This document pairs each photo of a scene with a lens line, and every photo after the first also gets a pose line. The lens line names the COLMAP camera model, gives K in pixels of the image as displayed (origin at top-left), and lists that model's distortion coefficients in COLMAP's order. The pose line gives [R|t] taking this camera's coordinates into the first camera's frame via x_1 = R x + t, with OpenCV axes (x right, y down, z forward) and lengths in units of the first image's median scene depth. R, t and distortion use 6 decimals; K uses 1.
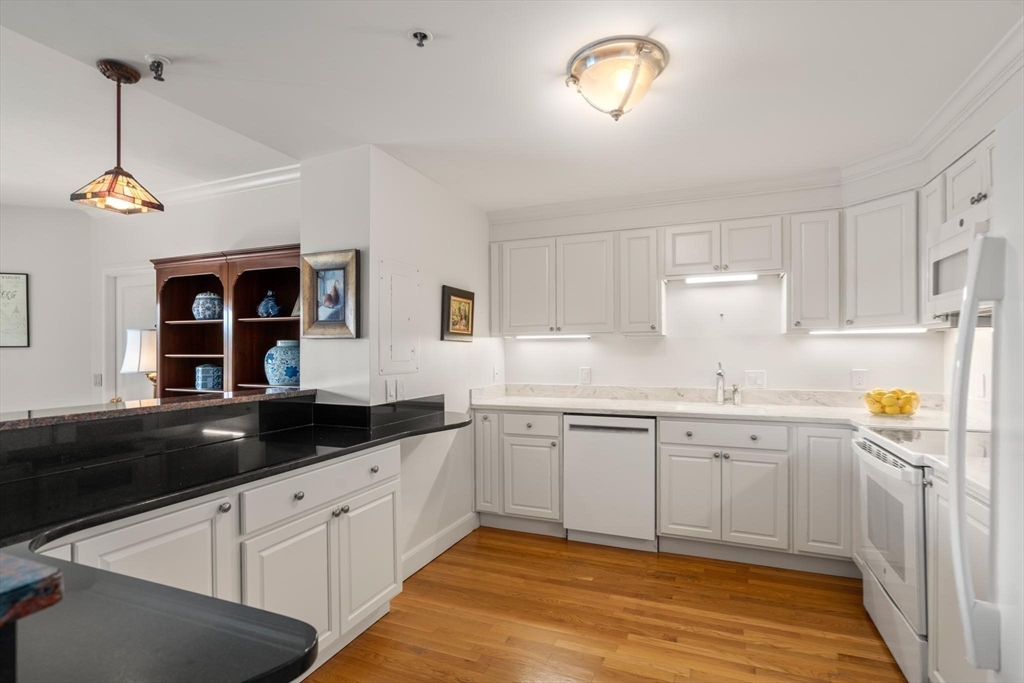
lens RADIAL K [[498.8, 0, 507.1], [0, 498.8, 350.0], [0, 0, 1]] dist [-0.000092, -0.000179]
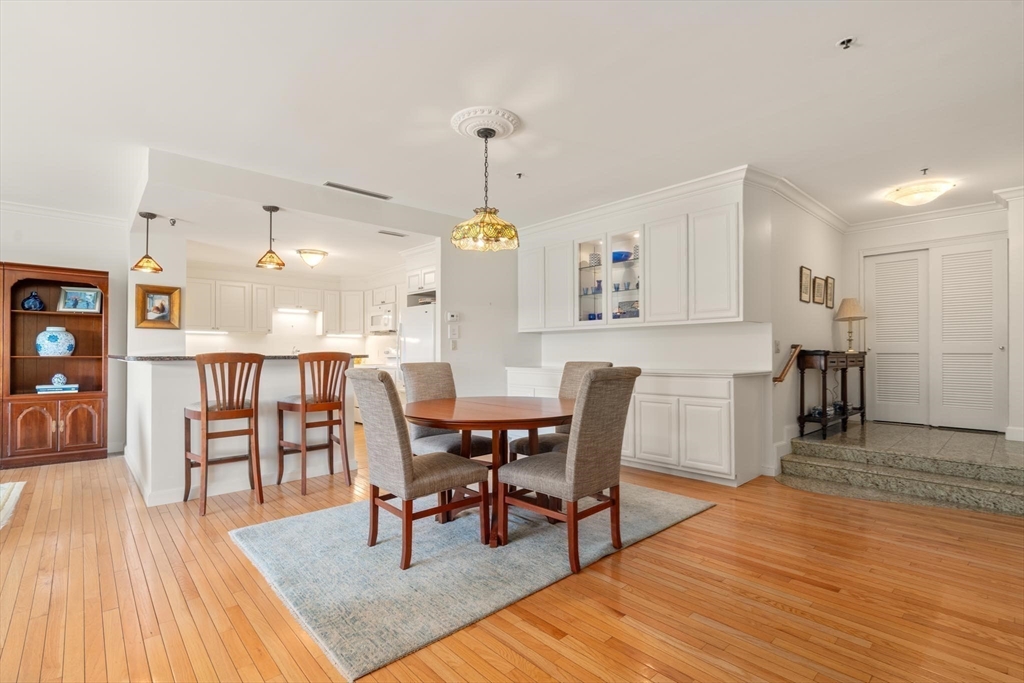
lens RADIAL K [[472.4, 0, 515.1], [0, 472.4, 348.1], [0, 0, 1]] dist [-0.006425, 0.002722]
pose [[0.405444, 0.013145, 0.914025, -1.206676], [-0.004027, 0.999913, -0.012594, 0.058163], [-0.914111, 0.001426, 0.405461, -0.867423]]
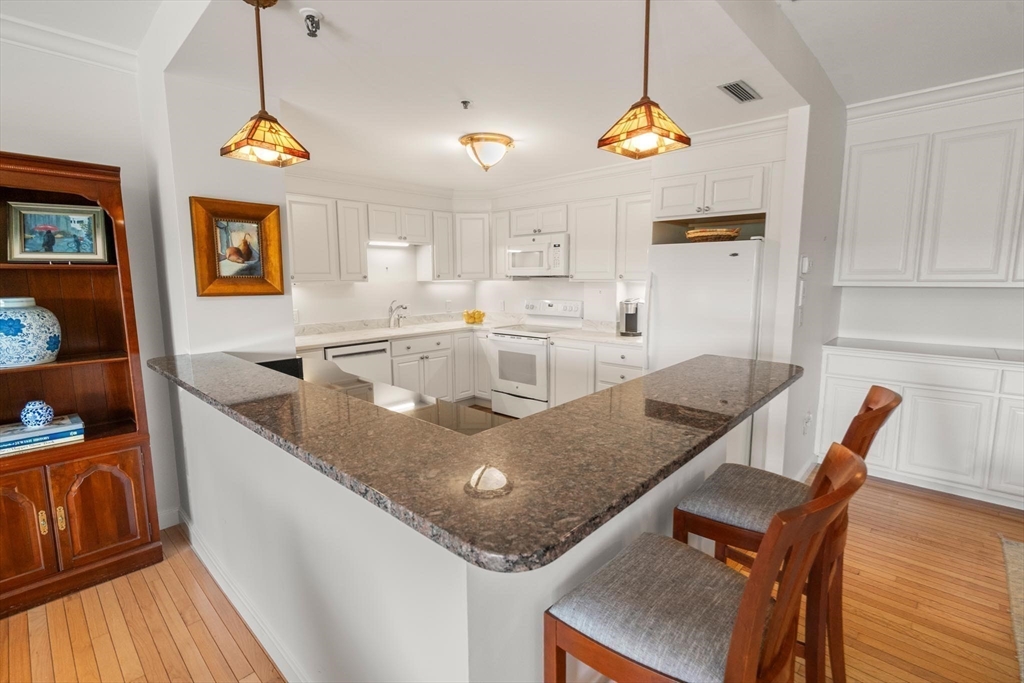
lens RADIAL K [[472.4, 0, 516.9], [0, 472.4, 338.4], [0, 0, 1]] dist [-0.006425, 0.002722]
pose [[0.334725, -0.121404, 0.934463, -0.821605], [0.001706, 0.991742, 0.128234, -0.045273], [-0.942314, -0.041329, 0.332168, 0.171967]]
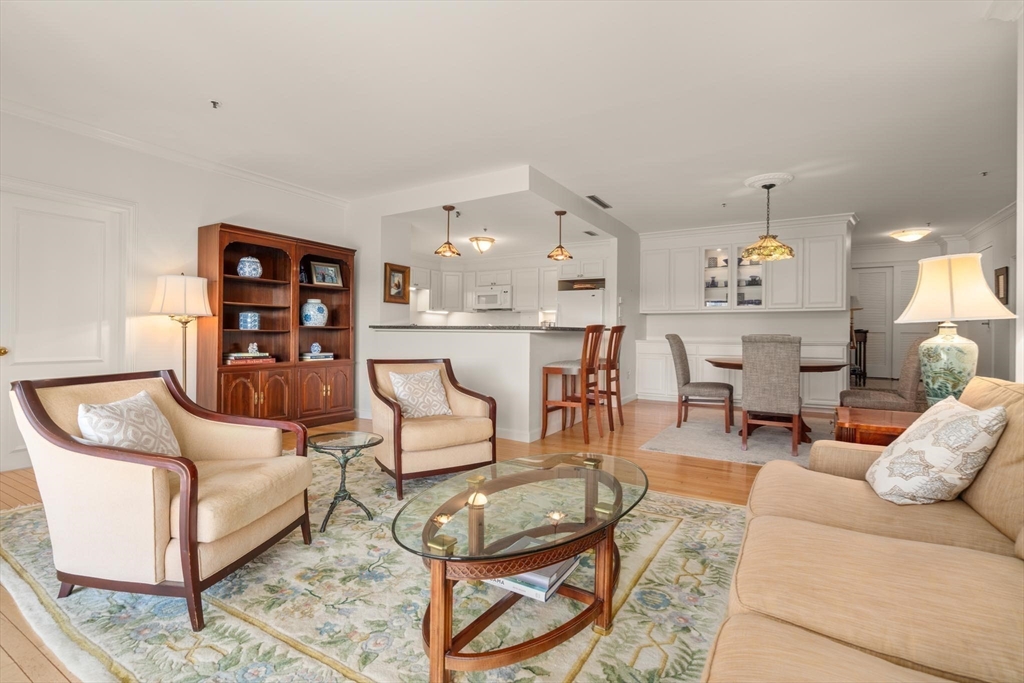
lens RADIAL K [[472.4, 0, 514.7], [0, 472.4, 337.5], [0, 0, 1]] dist [-0.006425, 0.002722]
pose [[0.130330, -0.002498, 0.991467, -1.925091], [-0.013180, 0.999904, 0.004252, 0.091996], [-0.991383, -0.013622, 0.130285, 0.155279]]
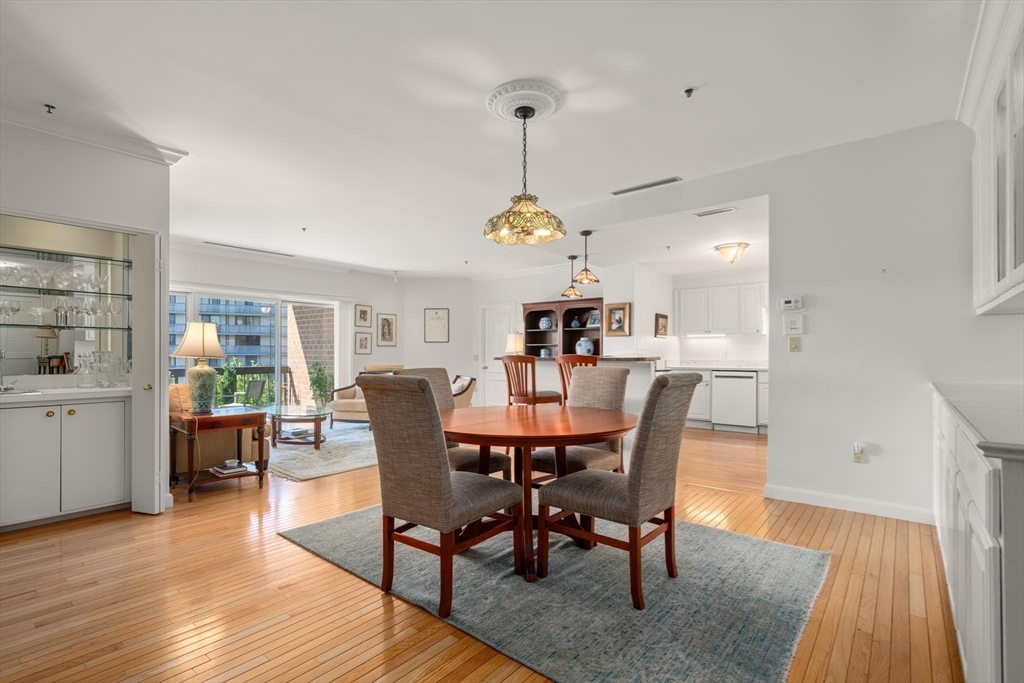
lens RADIAL K [[472.4, 0, 510.7], [0, 472.4, 353.5], [0, 0, 1]] dist [-0.006425, 0.002722]
pose [[0.960430, 0.002372, -0.278510, -0.161432], [-0.001014, 0.999987, 0.005018, 0.045039], [0.278519, -0.004537, 0.960420, -1.254265]]
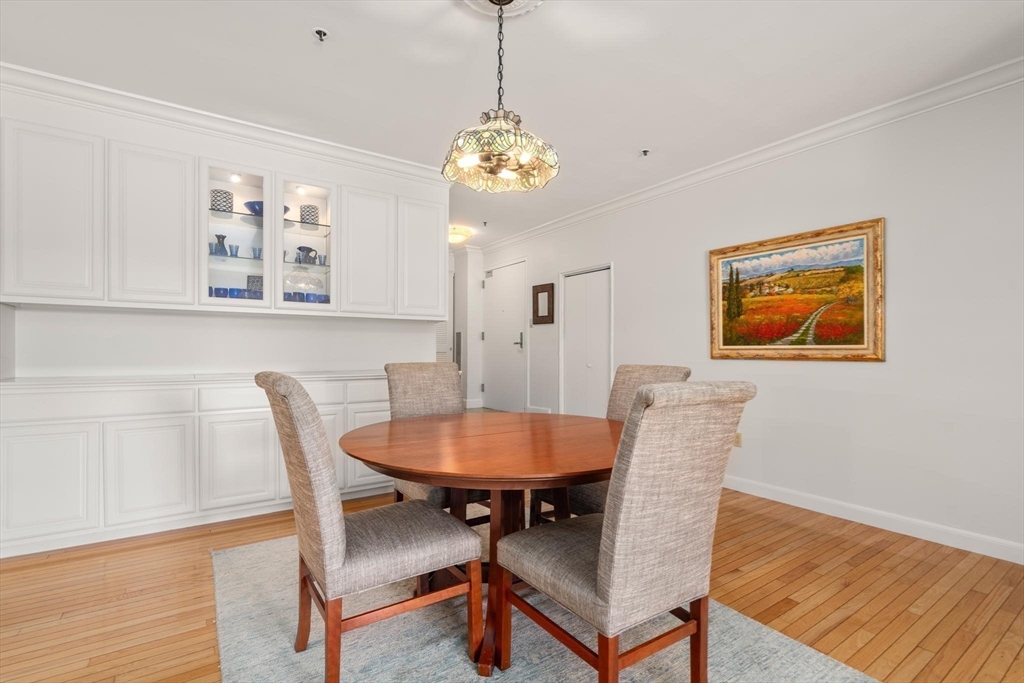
lens RADIAL K [[472.4, 0, 514.5], [0, 472.4, 354.3], [0, 0, 1]] dist [-0.006425, 0.002722]
pose [[-0.844095, -0.001806, 0.536191, -0.694984], [-0.001913, 0.999998, 0.000357, 0.060347], [-0.536190, -0.000724, -0.844097, 0.043300]]
